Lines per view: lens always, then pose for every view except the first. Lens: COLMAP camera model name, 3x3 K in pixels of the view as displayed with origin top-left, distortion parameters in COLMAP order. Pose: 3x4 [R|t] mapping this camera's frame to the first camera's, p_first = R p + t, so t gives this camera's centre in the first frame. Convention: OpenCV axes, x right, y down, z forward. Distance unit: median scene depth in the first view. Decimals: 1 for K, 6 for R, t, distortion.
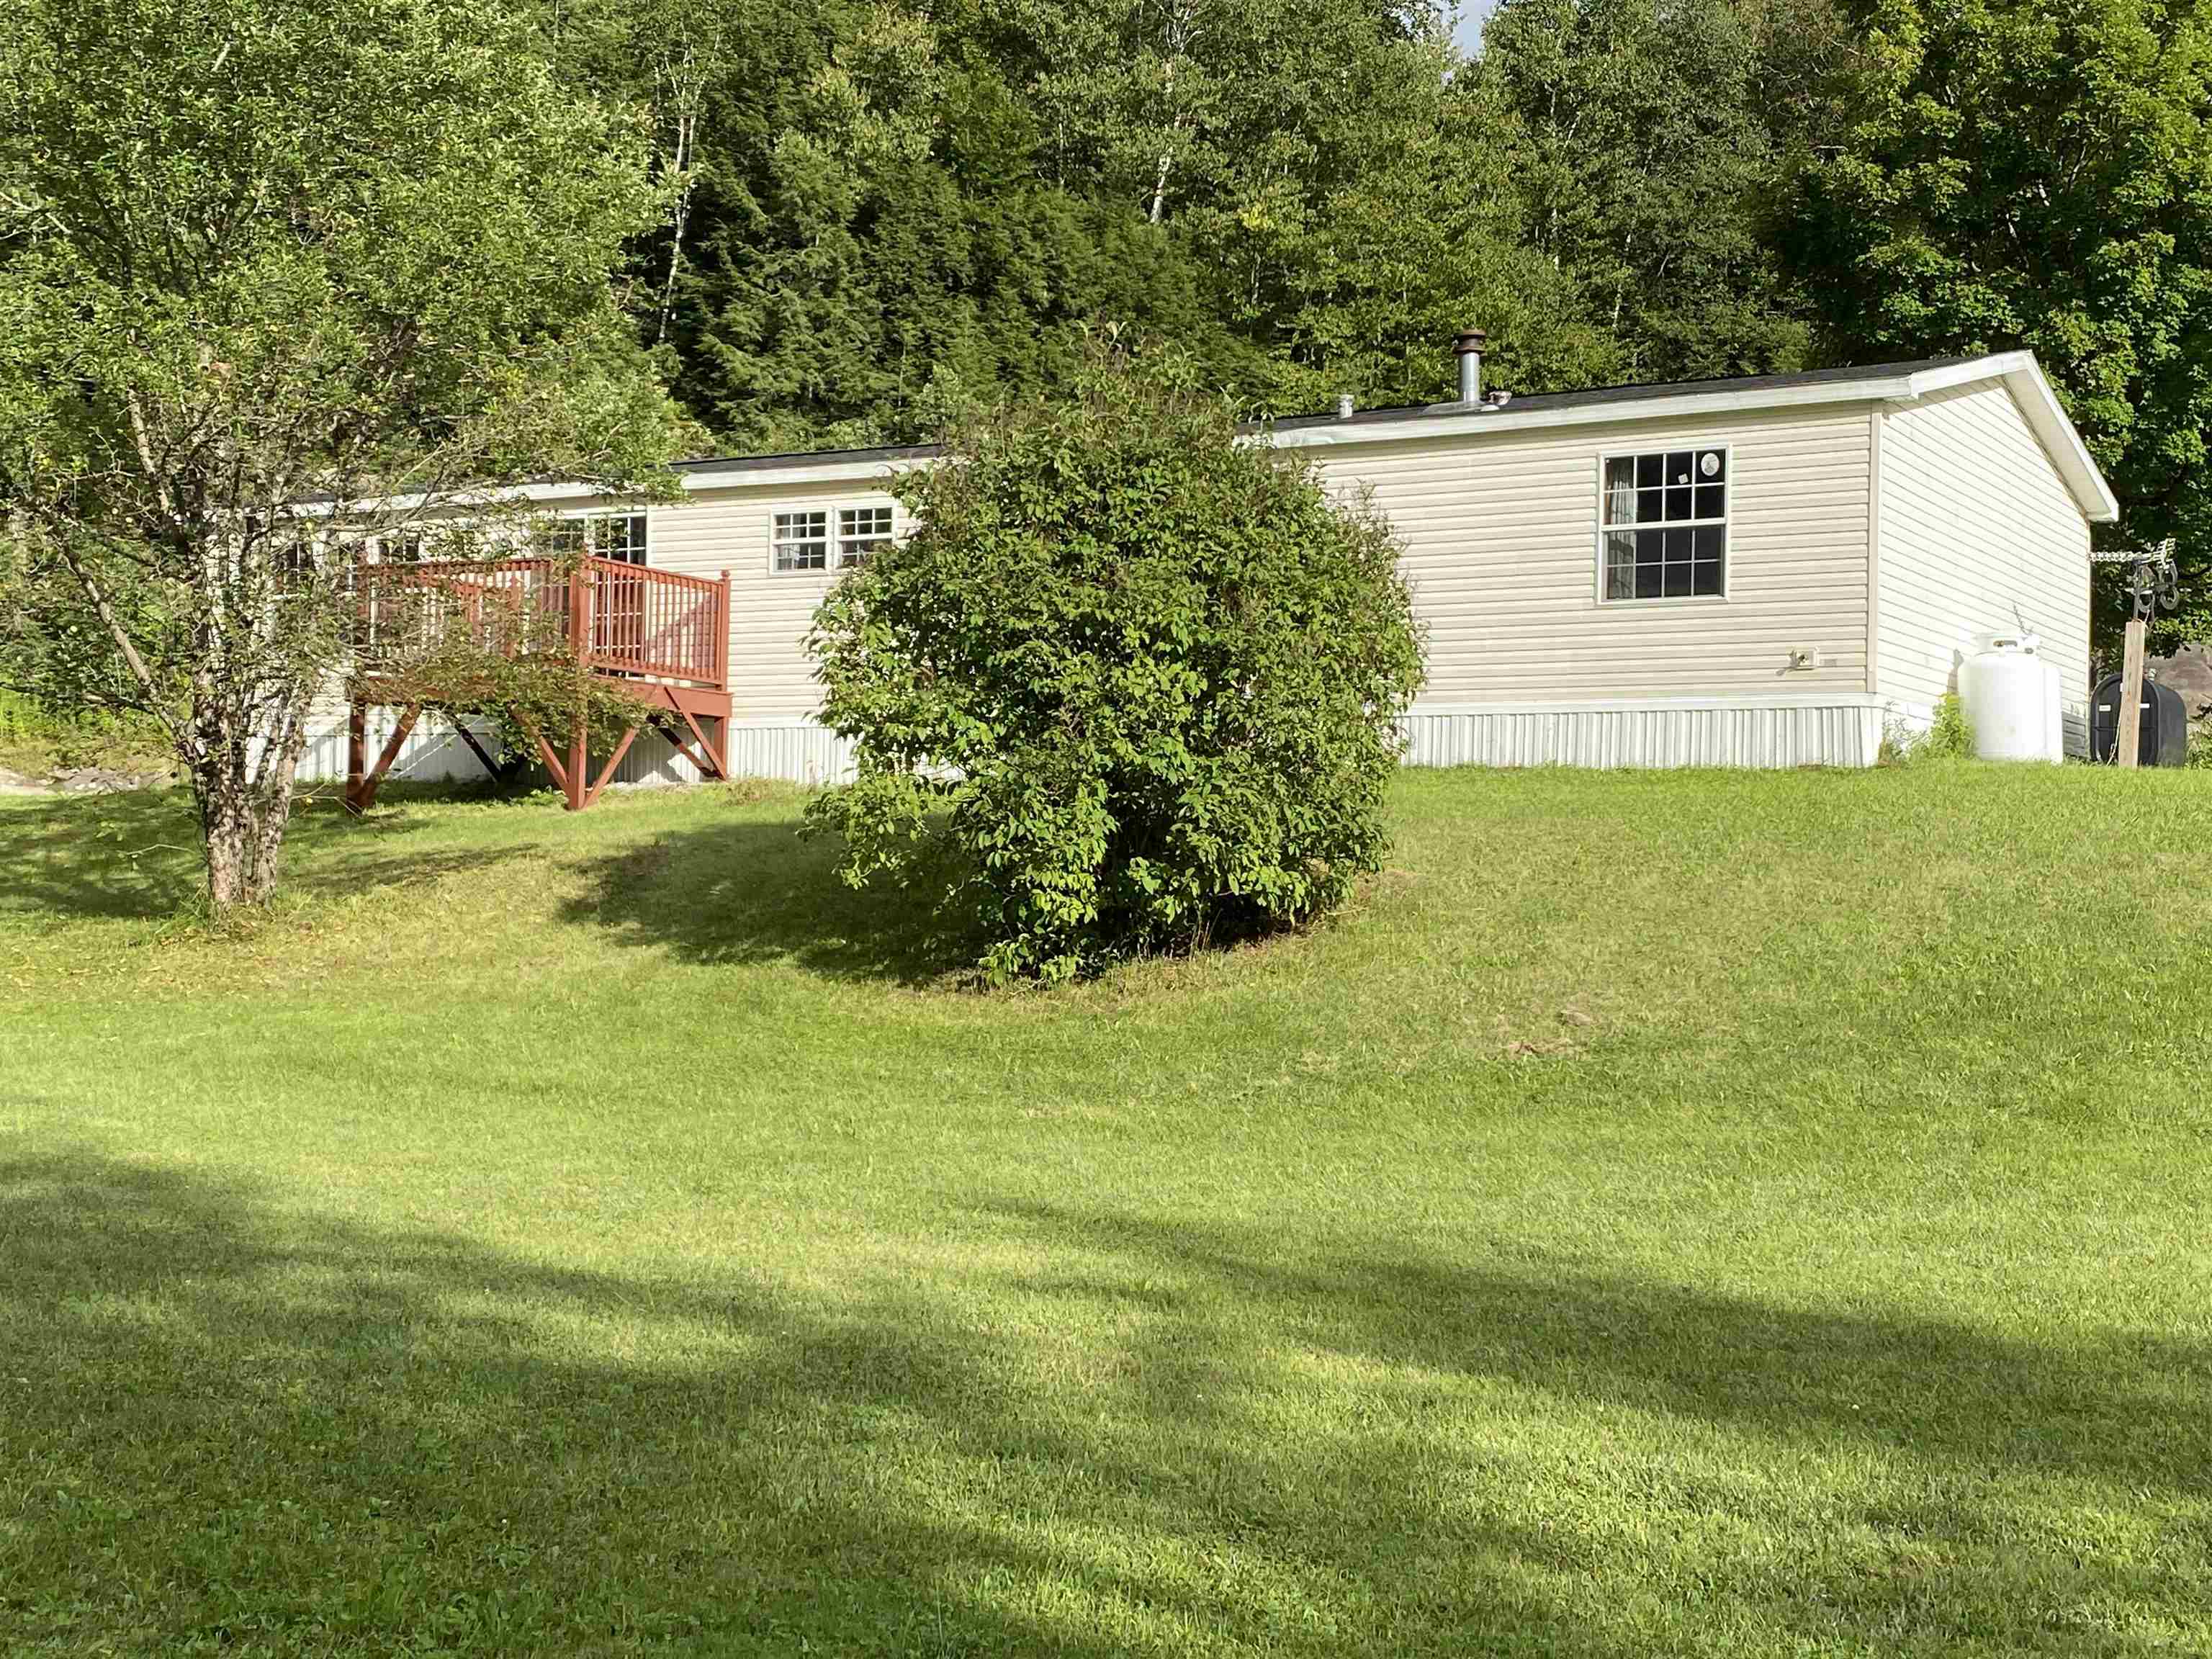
lens RADIAL K [[2780.4, 0, 1113.8], [0, 2780.4, 819.1], [0, 0, 1]] dist [-0.009154, 0.000000]
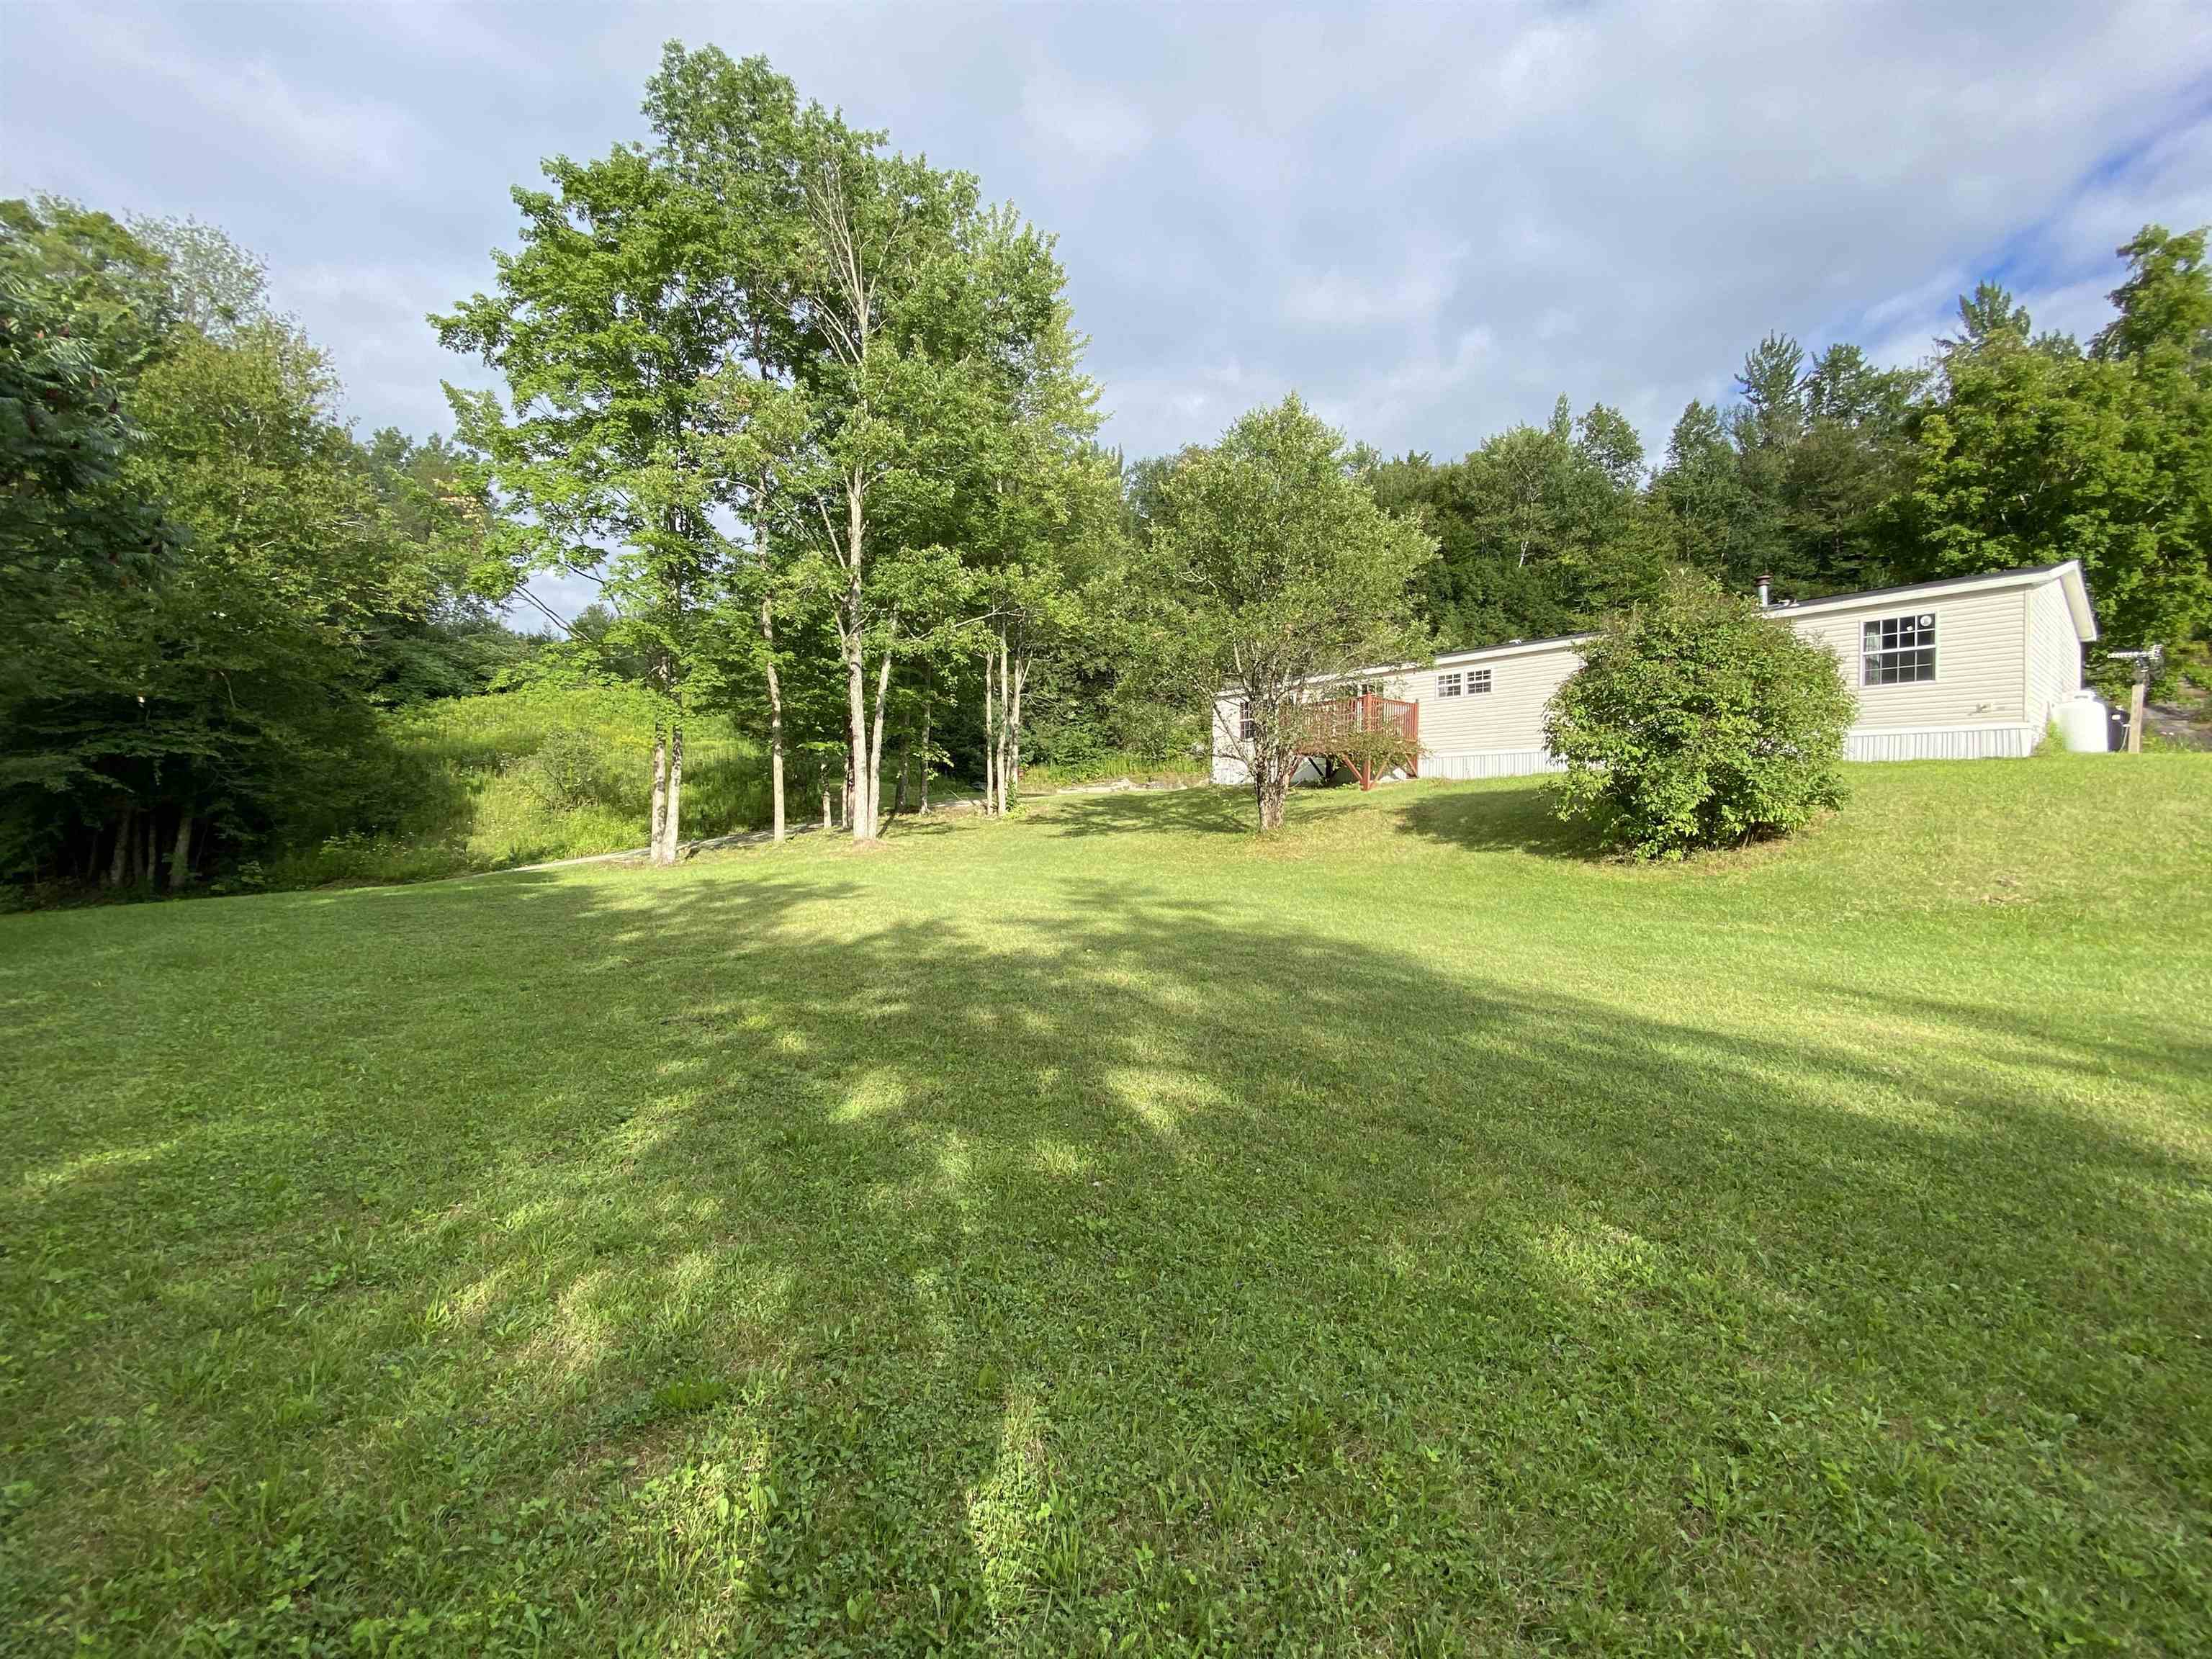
lens RADIAL K [[880.1, 0, 1110.7], [0, 880.1, 847.2], [0, 0, 1]] dist [-0.017432, -0.005838]
pose [[0.933748, -0.000004, -0.357930, -0.112815], [0.022547, 0.998015, 0.058806, -0.003151], [0.357220, -0.062980, 0.931895, 0.091743]]
